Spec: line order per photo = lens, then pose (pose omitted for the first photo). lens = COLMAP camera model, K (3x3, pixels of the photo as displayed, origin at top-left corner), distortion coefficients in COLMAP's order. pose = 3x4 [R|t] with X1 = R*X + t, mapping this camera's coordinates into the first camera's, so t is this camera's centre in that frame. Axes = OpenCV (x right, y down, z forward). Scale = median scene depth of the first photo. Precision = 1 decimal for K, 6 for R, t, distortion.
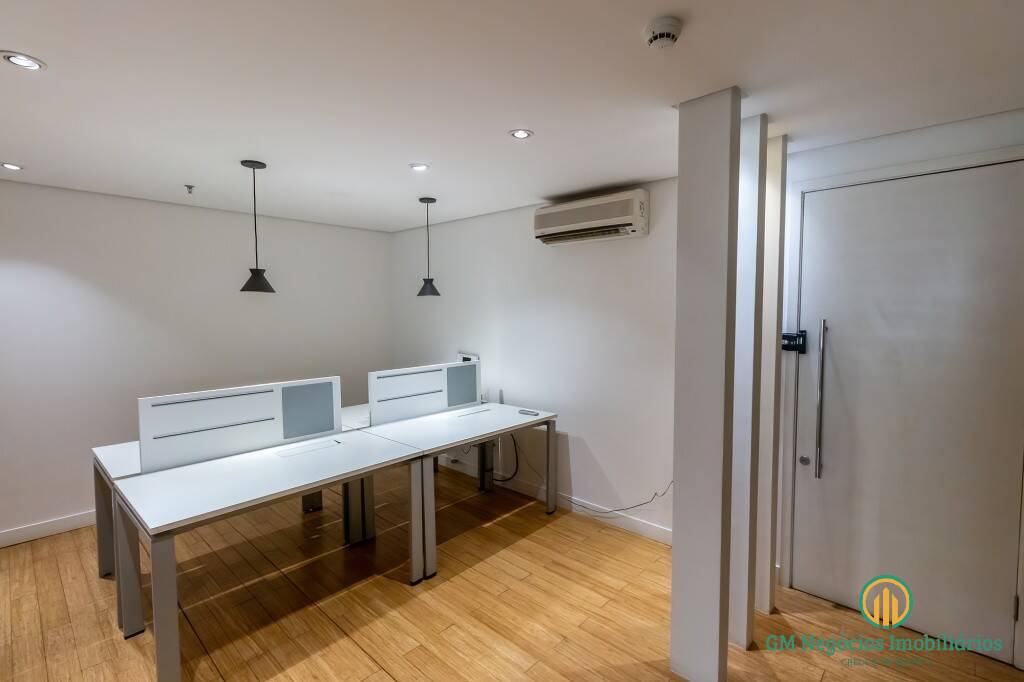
lens RADIAL K [[471.9, 0, 516.2], [0, 471.9, 337.8], [0, 0, 1]] dist [0.002209, 0.000491]
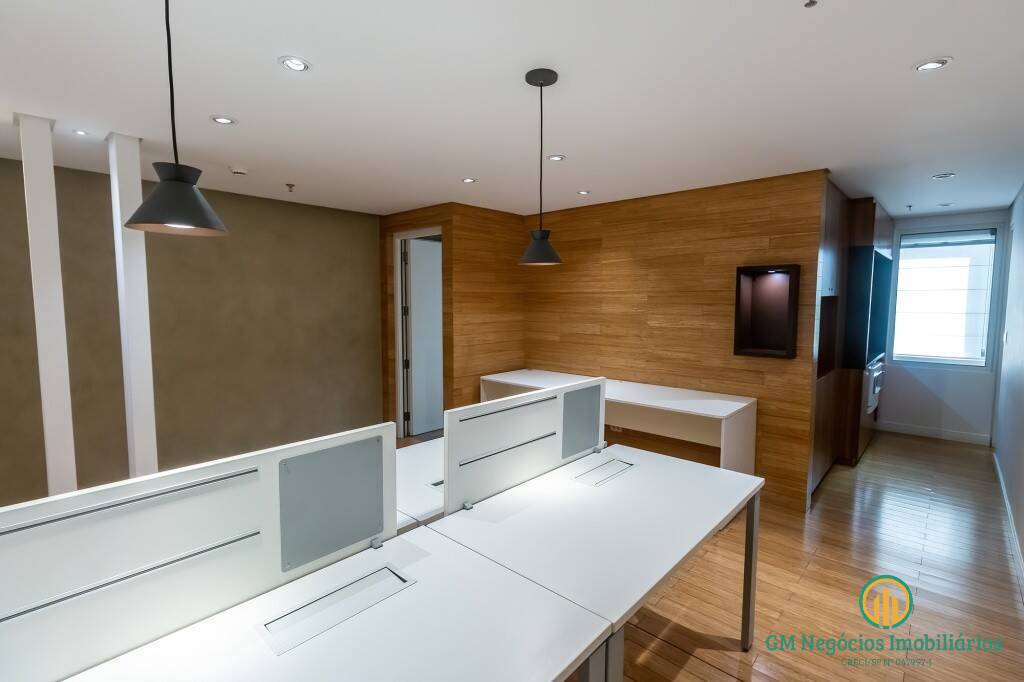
lens RADIAL K [[479.2, 0, 515.1], [0, 479.2, 335.7], [0, 0, 1]] dist [0.002300, 0.000002]
pose [[-0.999984, -0.001597, -0.005337, -0.497644], [-0.002312, 0.990608, 0.136713, -0.086518], [0.005069, 0.136724, -0.990596, 1.688045]]
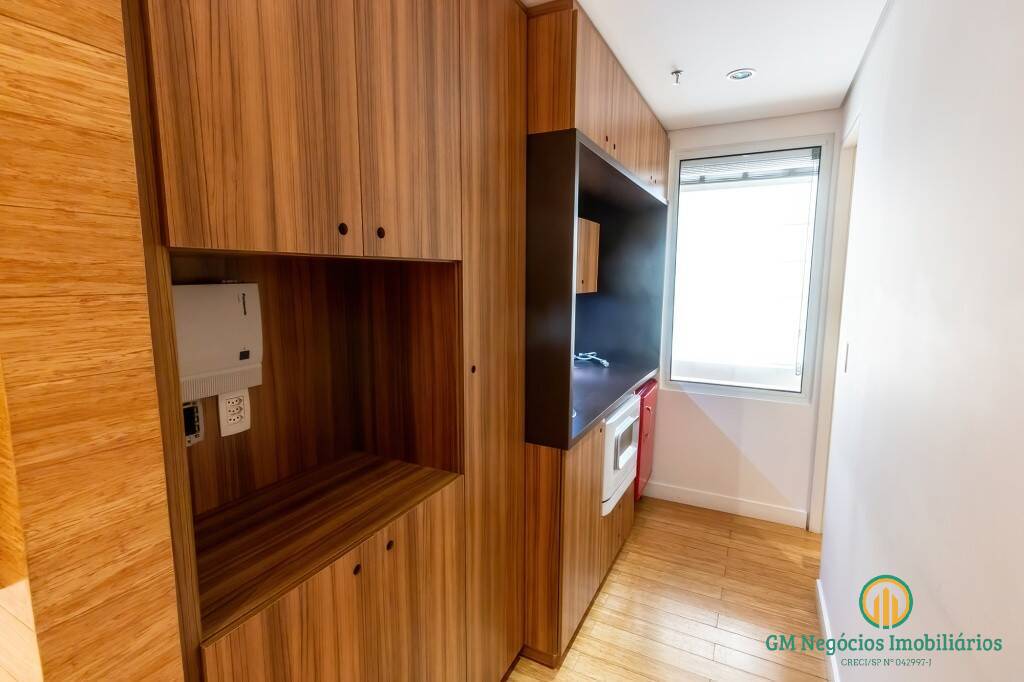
lens RADIAL K [[483.3, 0, 514.3], [0, 483.3, 336.5], [0, 0, 1]] dist [-0.002485, -0.000503]
pose [[-0.963638, 0.027372, -0.265806, -1.393192], [-0.021443, 0.983610, 0.179029, -0.023657], [0.266350, 0.178219, -0.947257, 0.737696]]
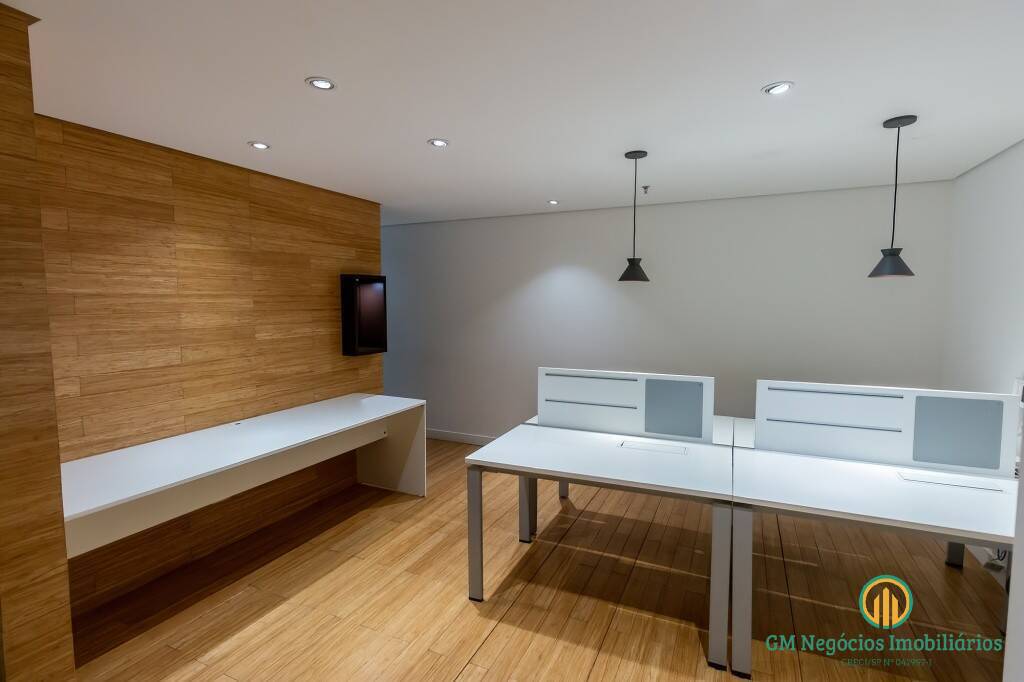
lens RADIAL K [[486.9, 0, 516.5], [0, 486.9, 337.2], [0, 0, 1]] dist [-0.001366, -0.000101]
pose [[0.305714, 0.072546, -0.949356, 0.371251], [-0.056645, 0.996713, 0.057923, -0.023067], [0.950437, 0.036068, 0.308818, 0.433968]]
